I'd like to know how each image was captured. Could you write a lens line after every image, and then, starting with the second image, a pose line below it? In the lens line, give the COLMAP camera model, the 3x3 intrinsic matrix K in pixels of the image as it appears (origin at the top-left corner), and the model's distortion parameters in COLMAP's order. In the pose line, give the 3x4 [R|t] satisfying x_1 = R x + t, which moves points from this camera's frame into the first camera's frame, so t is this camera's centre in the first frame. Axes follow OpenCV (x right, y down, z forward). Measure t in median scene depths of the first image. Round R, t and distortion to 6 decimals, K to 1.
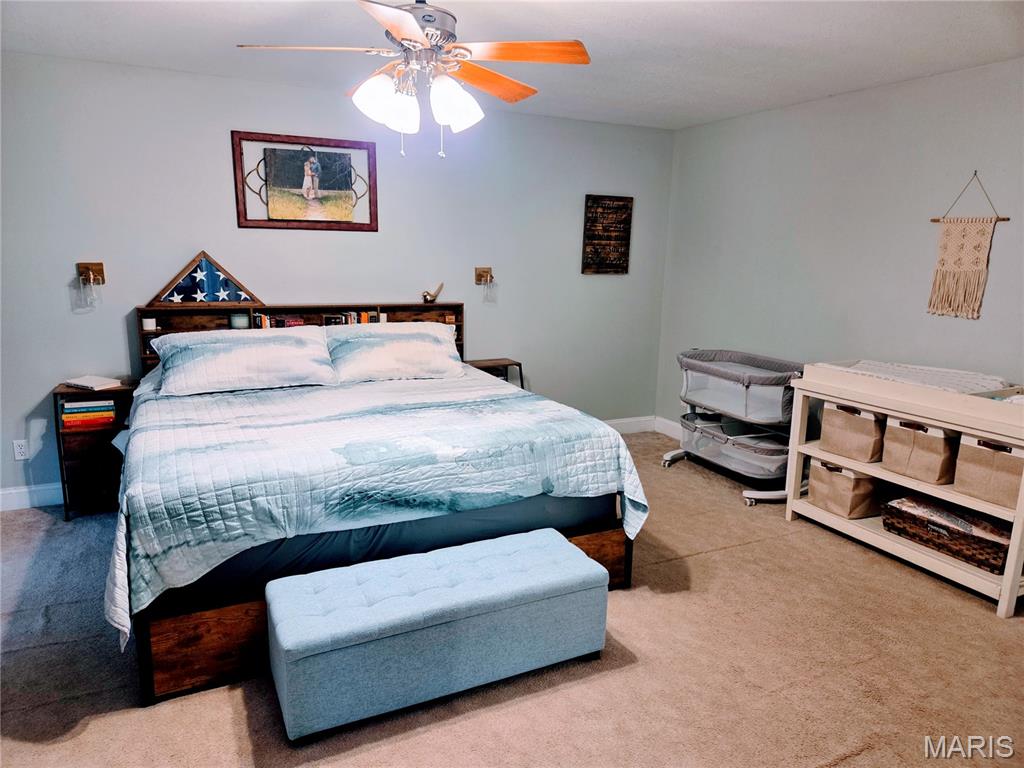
lens RADIAL K [[688.8, 0, 510.3], [0, 688.8, 386.9], [0, 0, 1]] dist [0.102721, -0.086330]
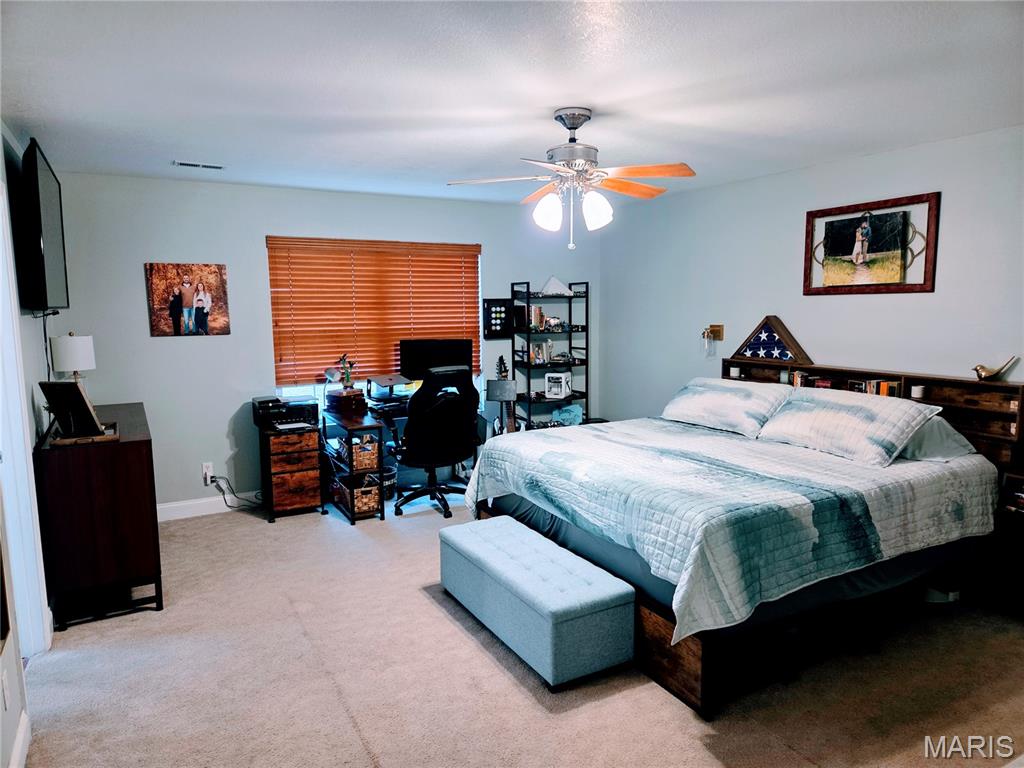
lens RADIAL K [[688.8, 0, 510.3], [0, 688.8, 386.9], [0, 0, 1]] dist [0.102721, -0.086330]
pose [[0.047679, 0.106006, -0.993222, 0.720904], [-0.191093, 0.976955, 0.095096, -0.100847], [0.980413, 0.185264, 0.066838, 0.491485]]
